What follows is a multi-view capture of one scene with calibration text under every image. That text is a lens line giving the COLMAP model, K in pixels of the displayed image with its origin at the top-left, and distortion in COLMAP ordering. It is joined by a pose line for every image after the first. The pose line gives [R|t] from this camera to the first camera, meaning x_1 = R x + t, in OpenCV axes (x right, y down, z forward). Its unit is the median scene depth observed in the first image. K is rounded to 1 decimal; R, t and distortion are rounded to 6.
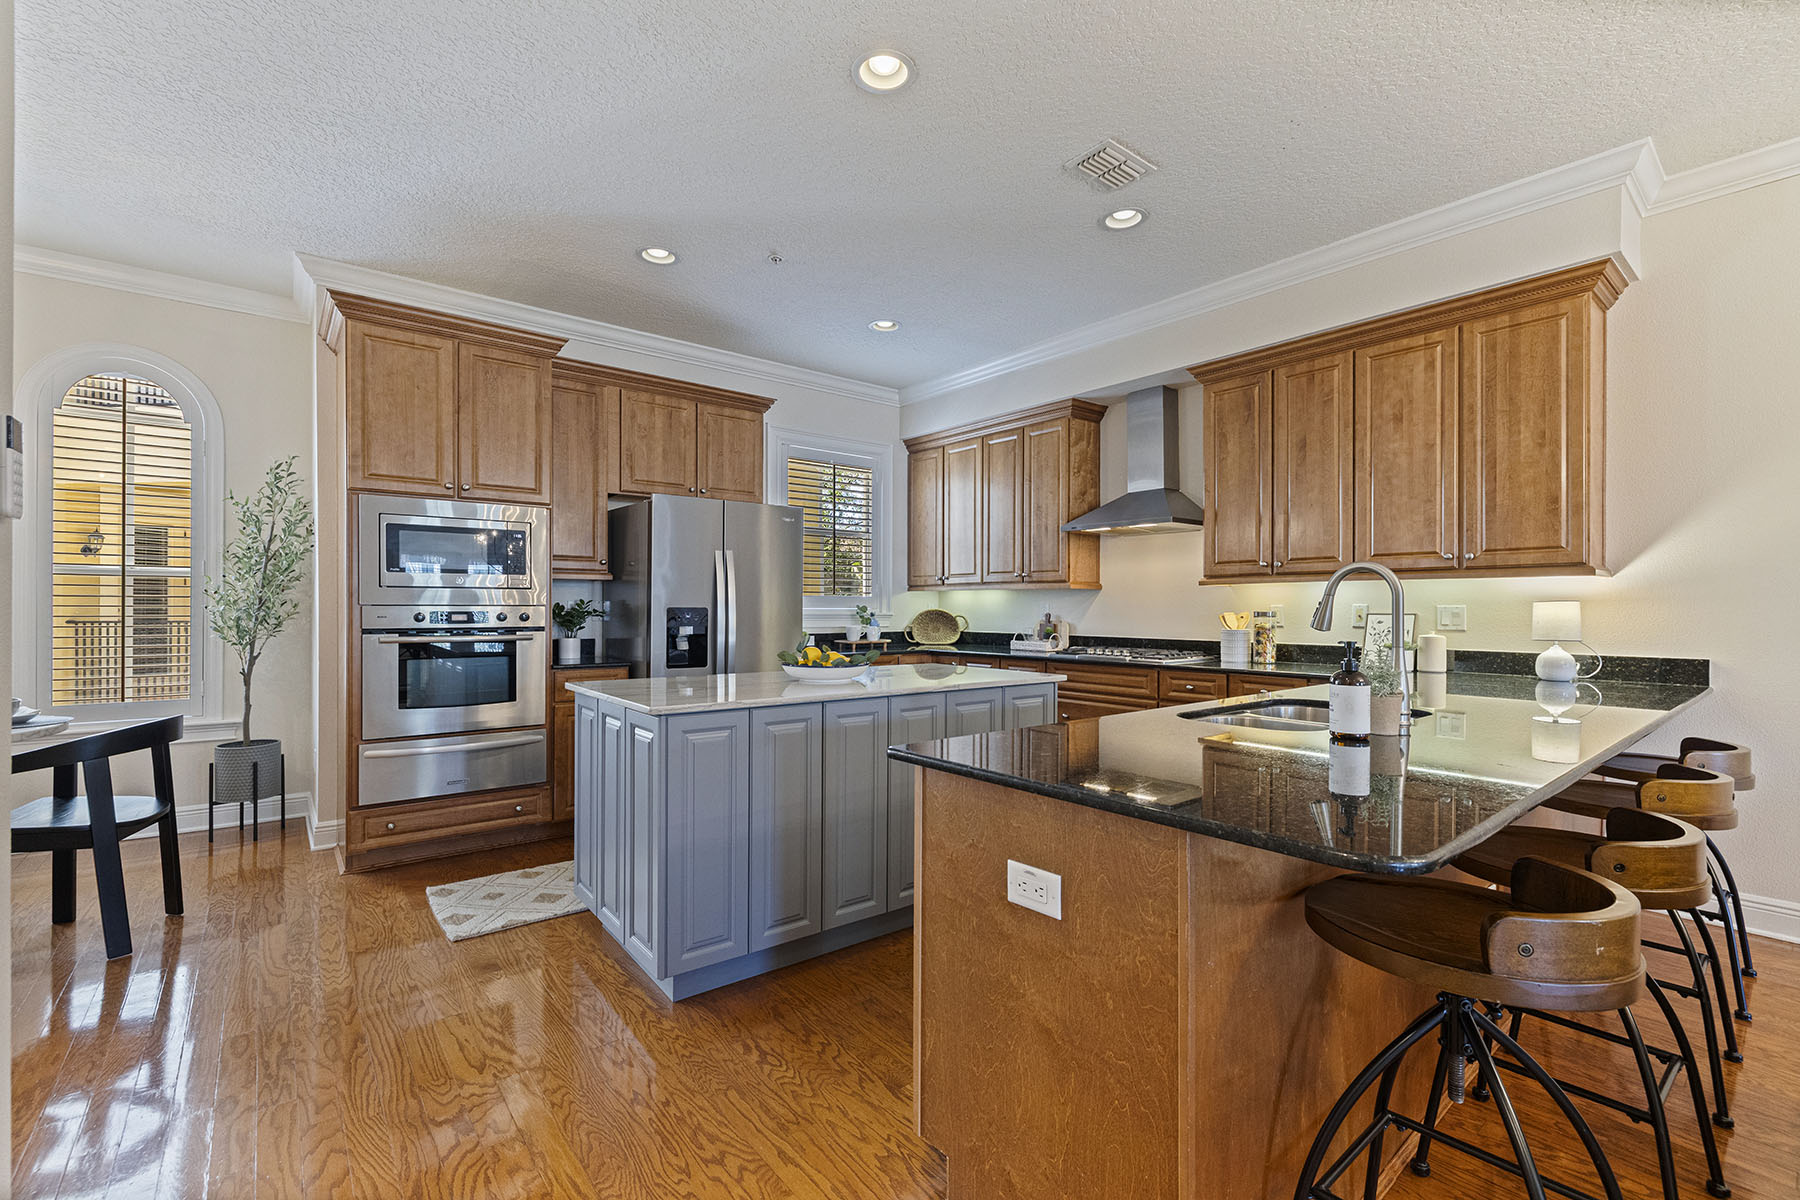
lens RADIAL K [[770.3, 0, 905.8], [0, 770.3, 613.9], [0, 0, 1]] dist [0.000103, 0.000072]
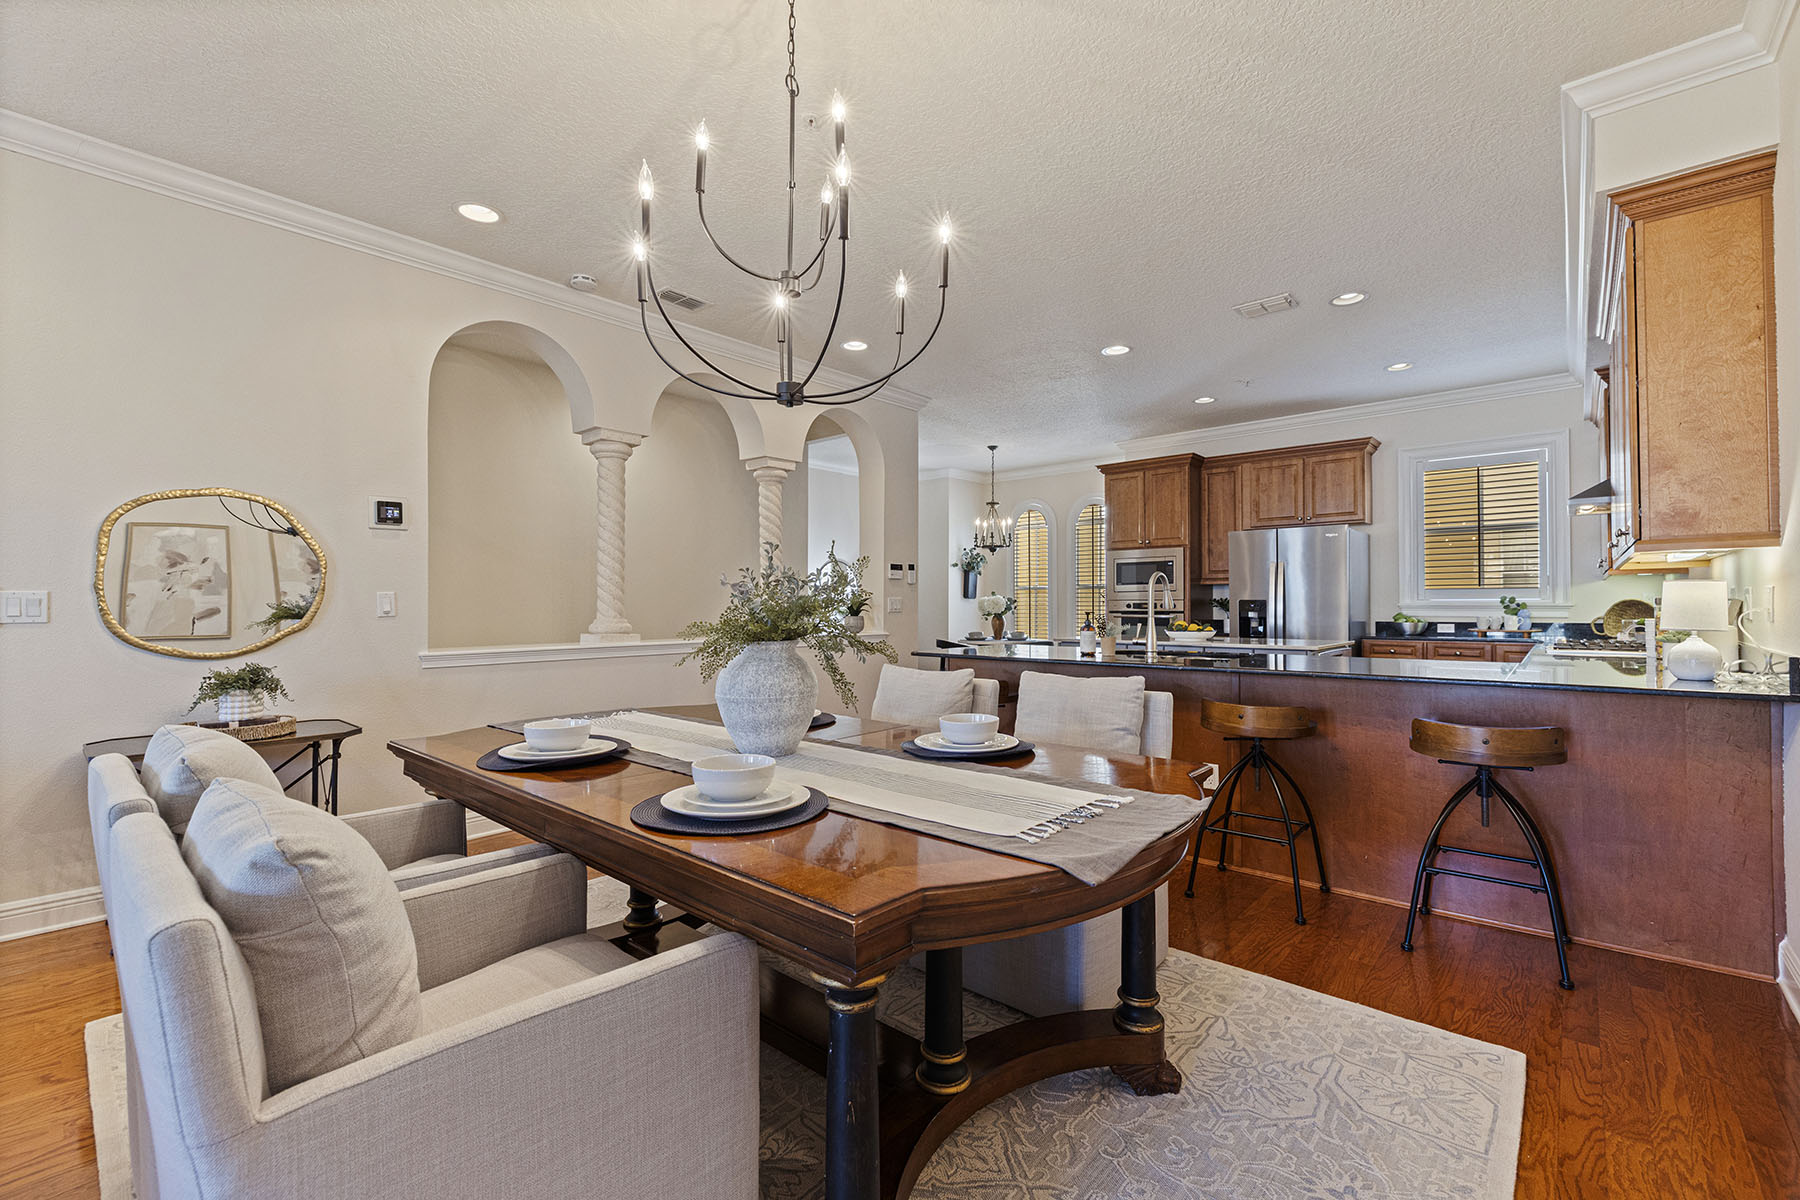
lens RADIAL K [[770.3, 0, 907.2], [0, 770.3, 599.7], [0, 0, 1]] dist [0.000103, 0.000072]
pose [[0.162970, -0.010845, -0.986571, 1.147883], [-0.004230, 0.999923, -0.011690, 0.012462], [0.986622, 0.006079, 0.162912, 0.040445]]
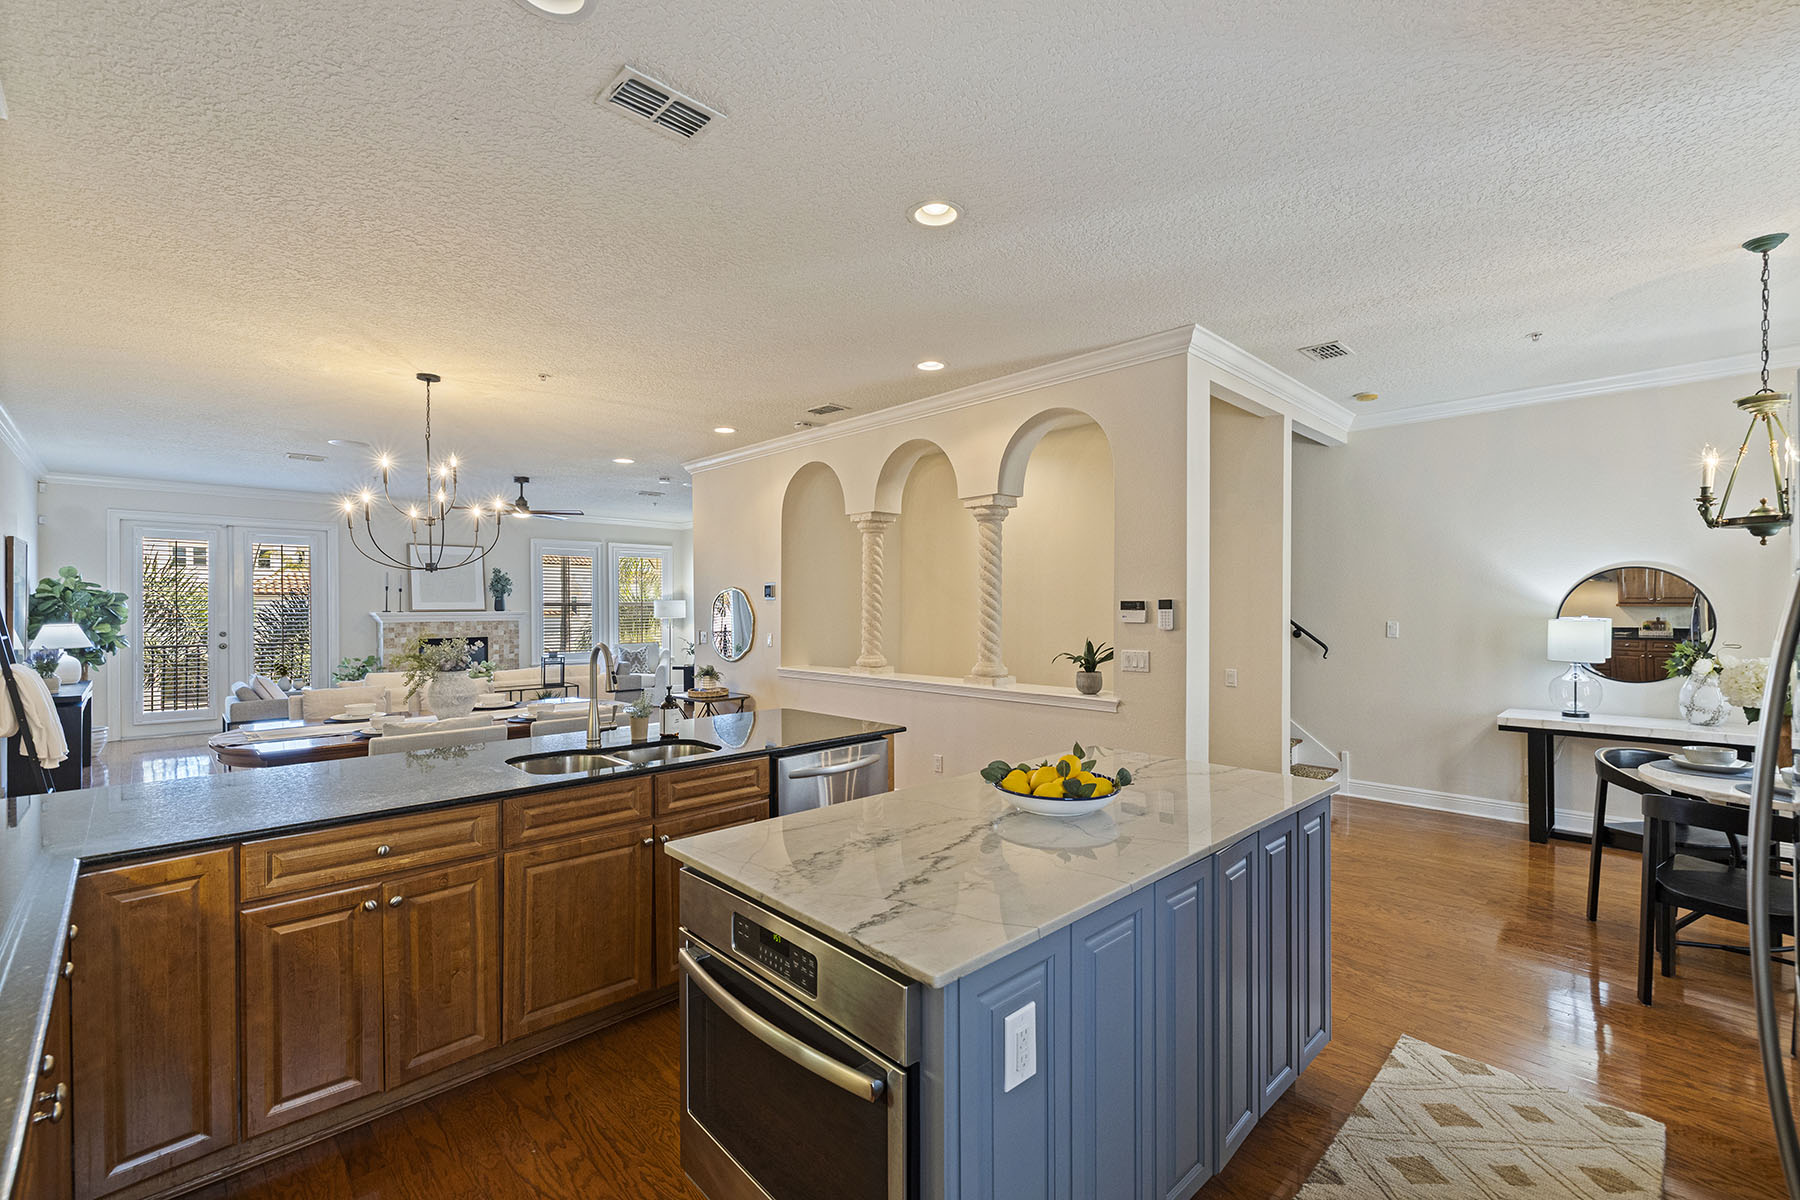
lens RADIAL K [[770.3, 0, 902.8], [0, 770.3, 609.2], [0, 0, 1]] dist [0.000103, 0.000072]
pose [[-0.996530, 0.000174, -0.083235, 0.067649], [-0.000858, 0.999923, 0.012360, -0.074603], [0.083230, 0.012388, -0.996453, 1.235831]]
